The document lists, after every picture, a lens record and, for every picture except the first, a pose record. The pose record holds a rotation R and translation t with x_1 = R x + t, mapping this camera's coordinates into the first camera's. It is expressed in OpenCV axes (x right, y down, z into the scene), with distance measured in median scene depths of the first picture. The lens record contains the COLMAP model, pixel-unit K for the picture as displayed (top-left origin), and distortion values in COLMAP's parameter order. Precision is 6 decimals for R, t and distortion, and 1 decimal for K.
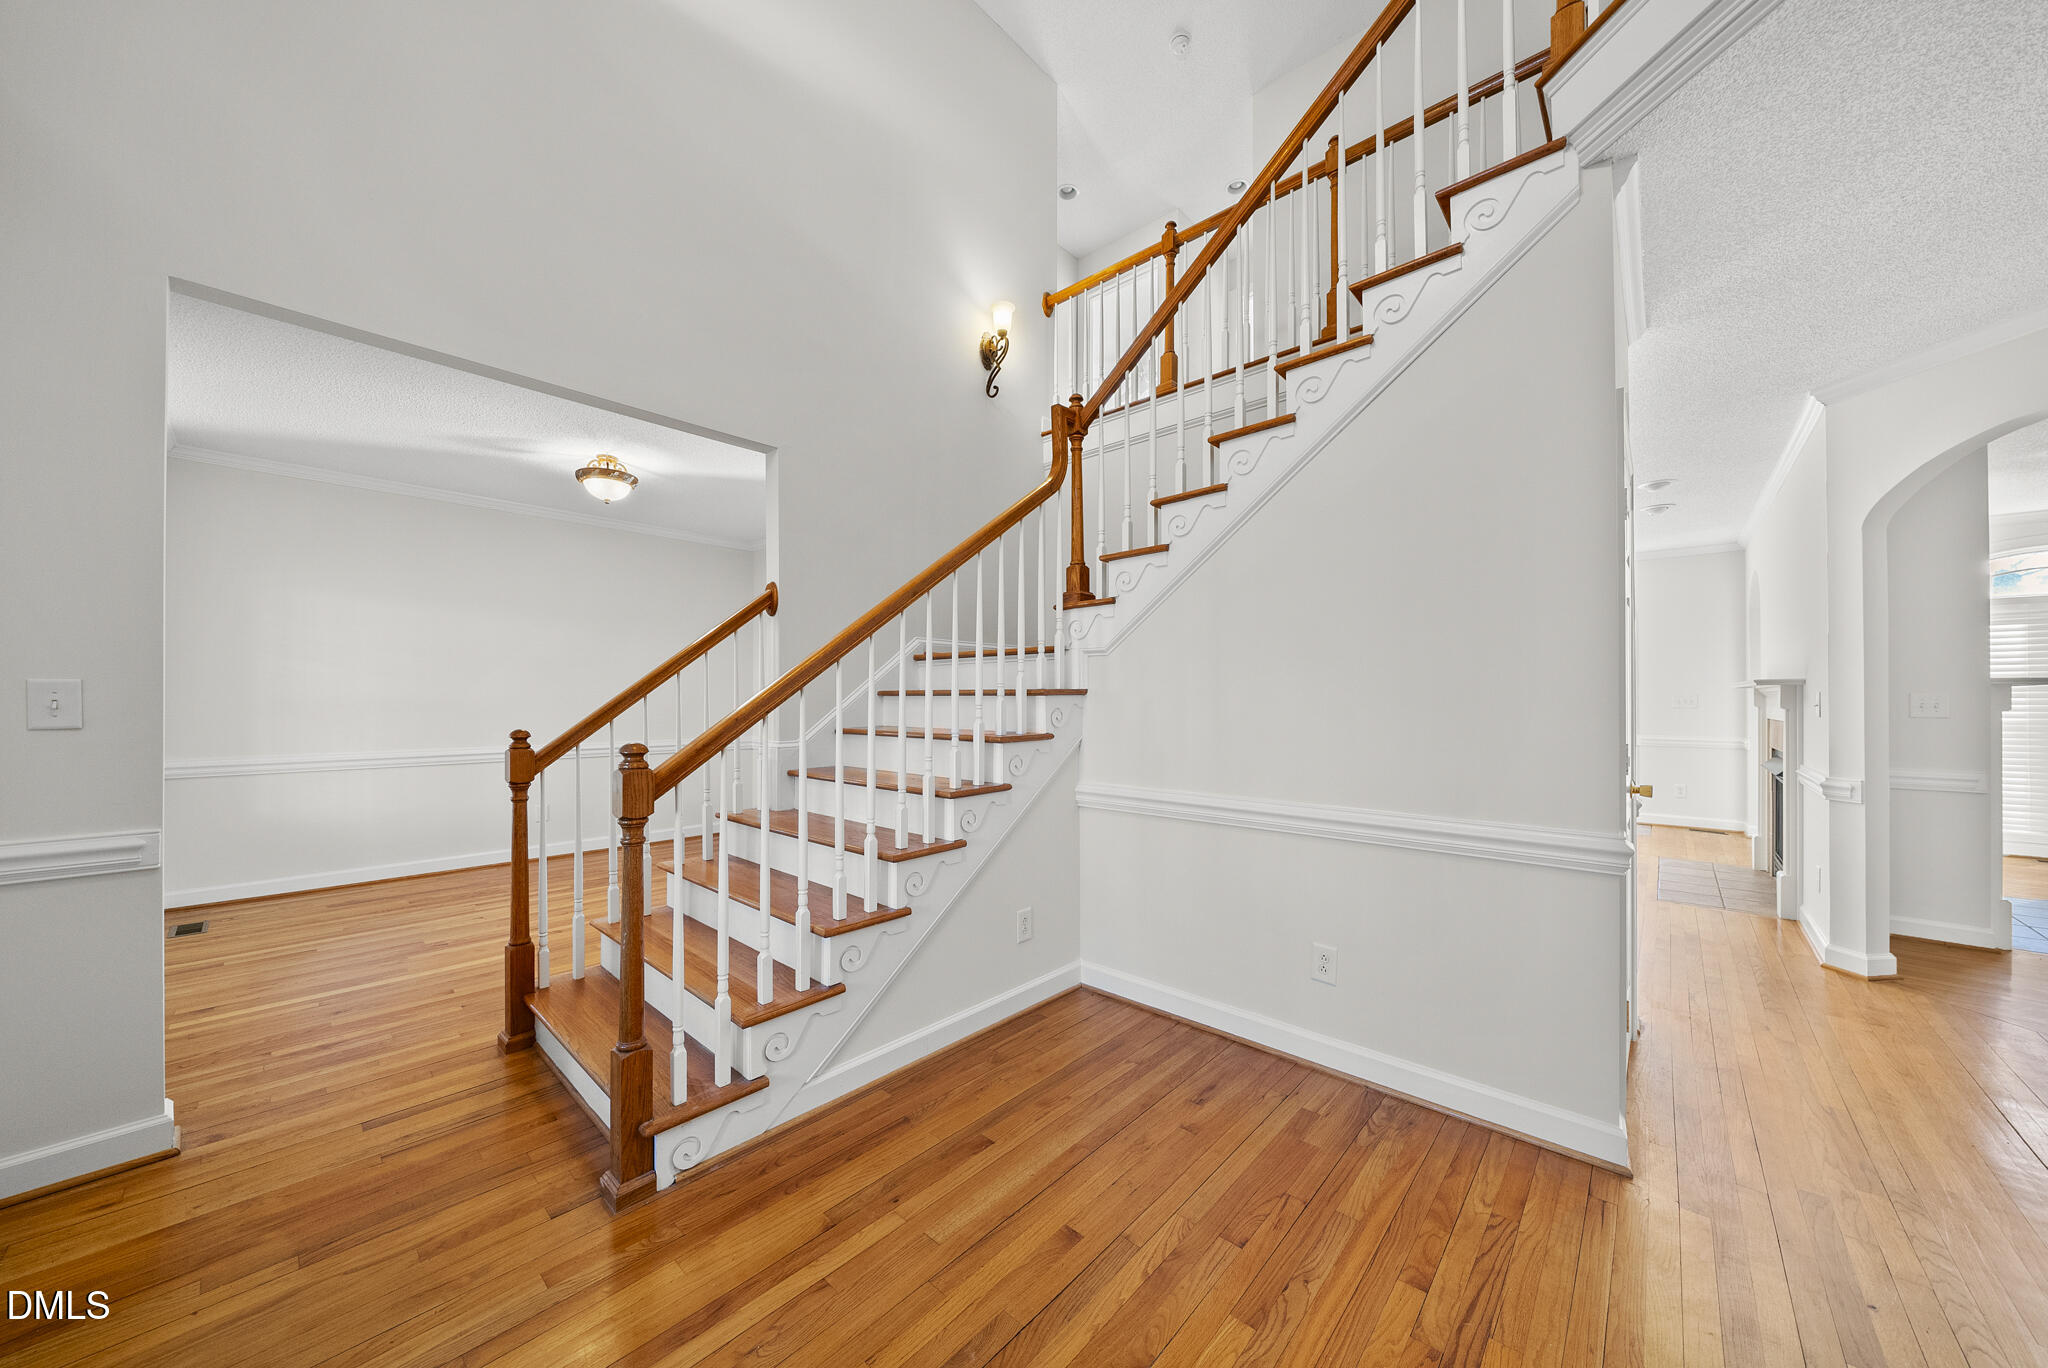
lens RADIAL K [[700.6, 0, 1011.5], [0, 700.6, 694.9], [0, 0, 1]] dist [-0.006861, -0.000149]
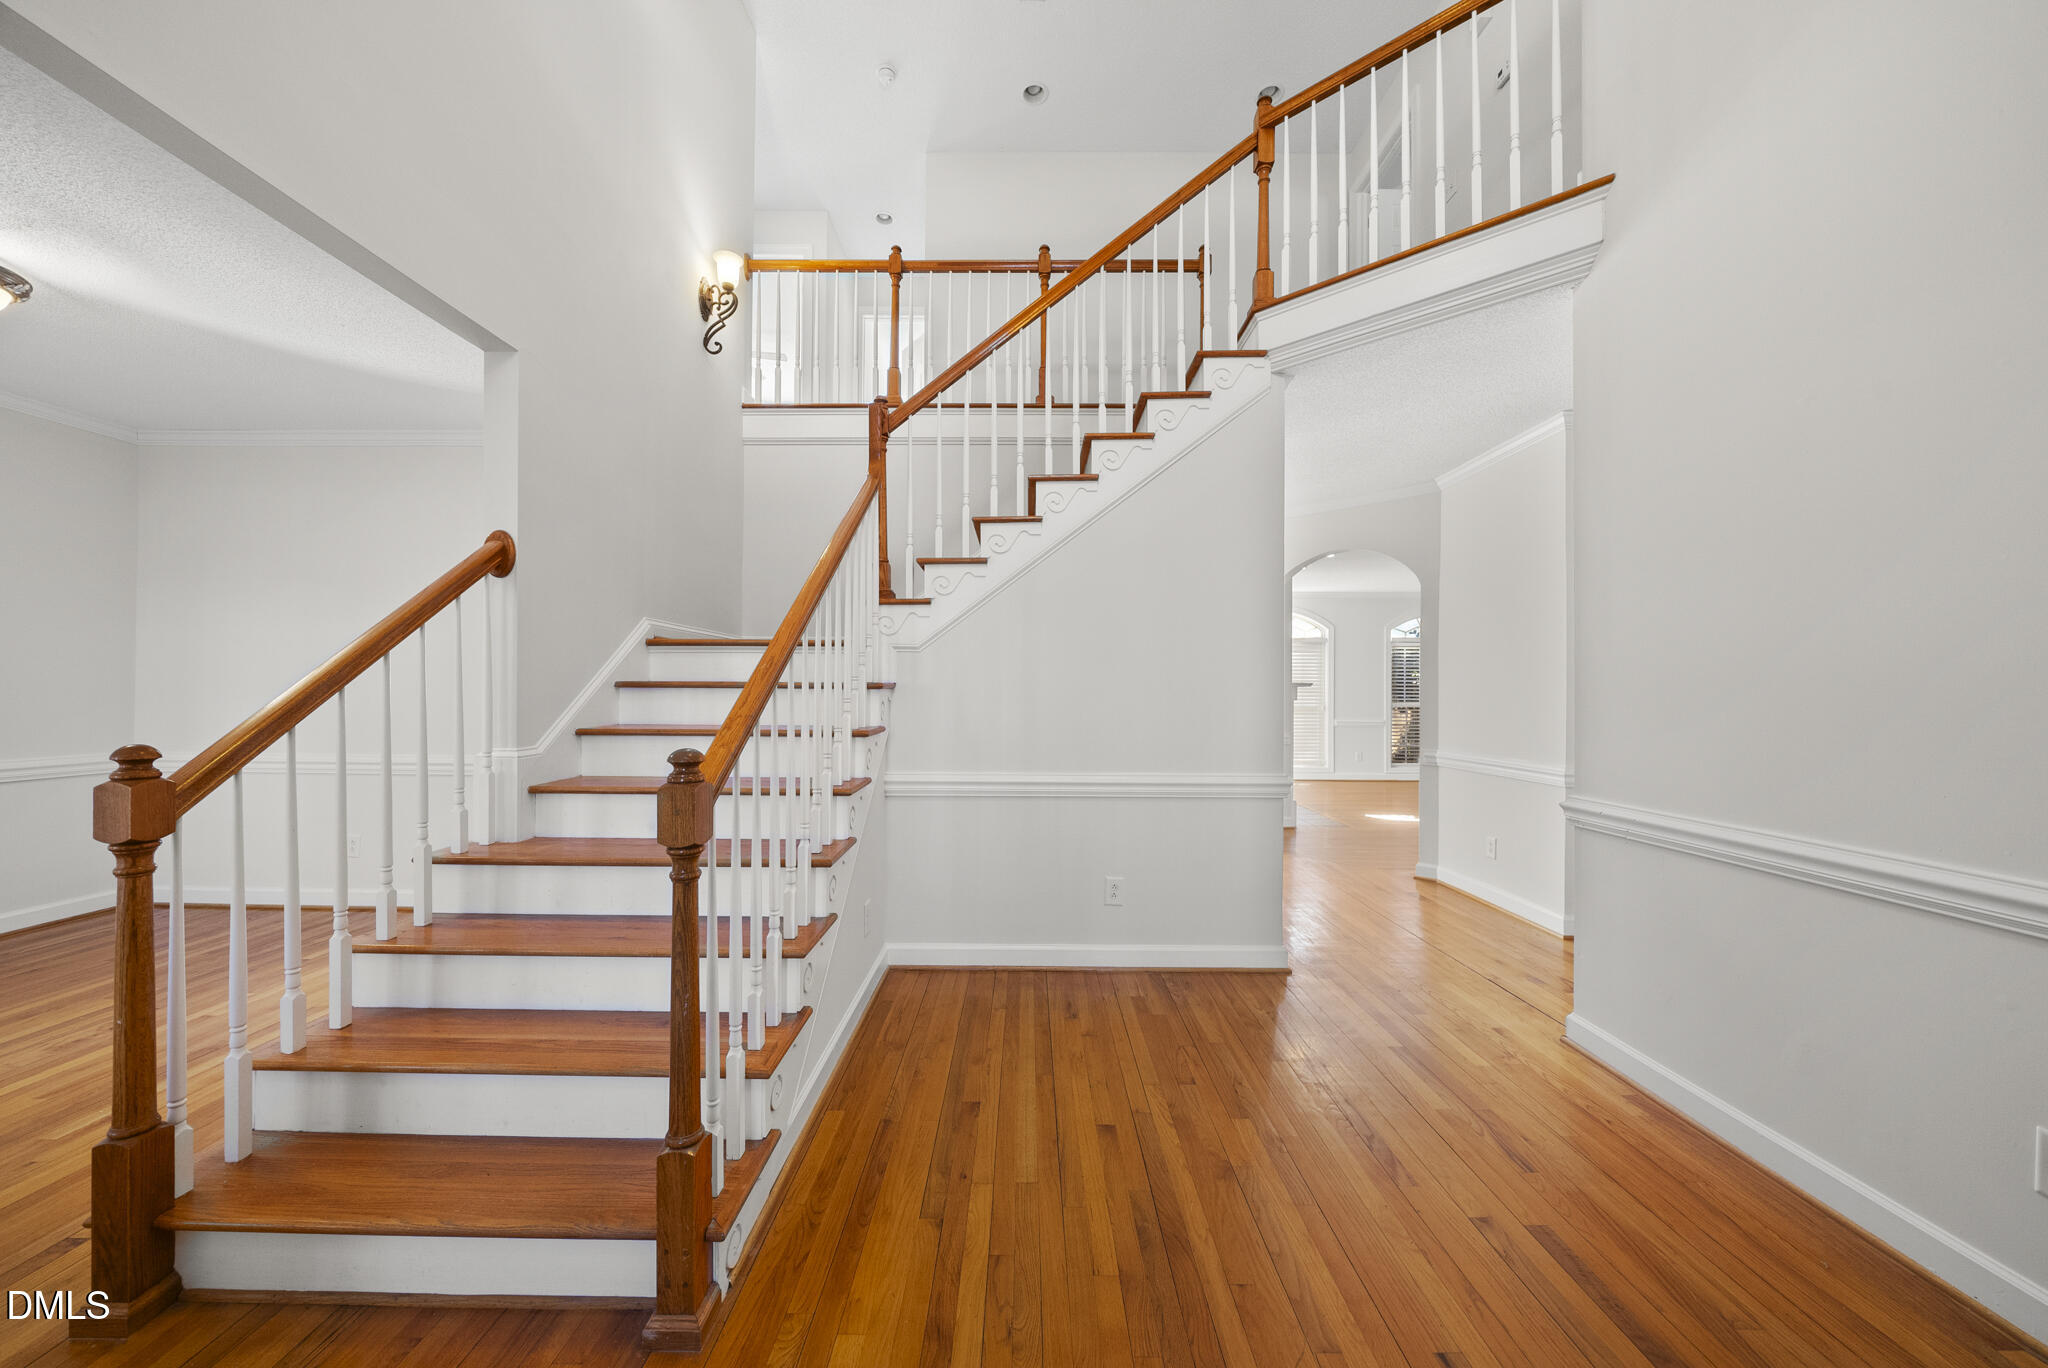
lens RADIAL K [[700.6, 0, 1011.1], [0, 700.6, 694.7], [0, 0, 1]] dist [-0.006861, -0.000149]
pose [[0.742264, 0.001442, 0.670106, -0.564997], [-0.007446, 0.999954, 0.006097, 0.000944], [-0.670067, -0.009515, 0.742240, 0.132571]]
